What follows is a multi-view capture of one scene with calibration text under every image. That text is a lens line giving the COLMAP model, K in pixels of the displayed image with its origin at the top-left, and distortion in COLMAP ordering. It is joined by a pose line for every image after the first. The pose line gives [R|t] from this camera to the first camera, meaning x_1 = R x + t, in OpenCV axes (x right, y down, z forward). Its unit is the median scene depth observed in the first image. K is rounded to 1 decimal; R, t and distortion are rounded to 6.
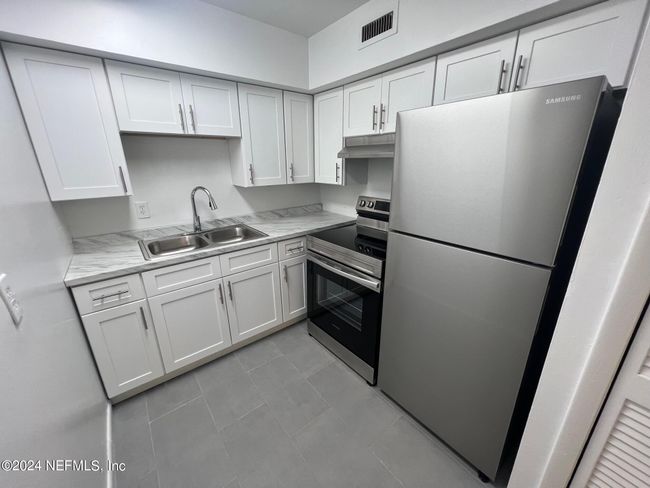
lens RADIAL K [[256.3, 0, 316.4], [0, 256.3, 242.8], [0, 0, 1]] dist [-0.001235, -0.000649]
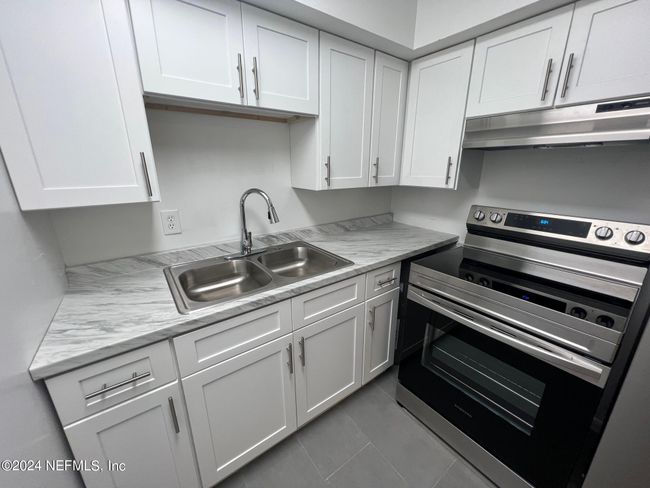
lens RADIAL K [[256.3, 0, 316.4], [0, 256.3, 242.8], [0, 0, 1]] dist [-0.001235, -0.000649]
pose [[0.999028, 0.020085, -0.039240, -0.261898], [-0.020736, 0.999653, -0.016244, -0.069020], [0.038900, 0.017042, 0.999098, 0.332537]]
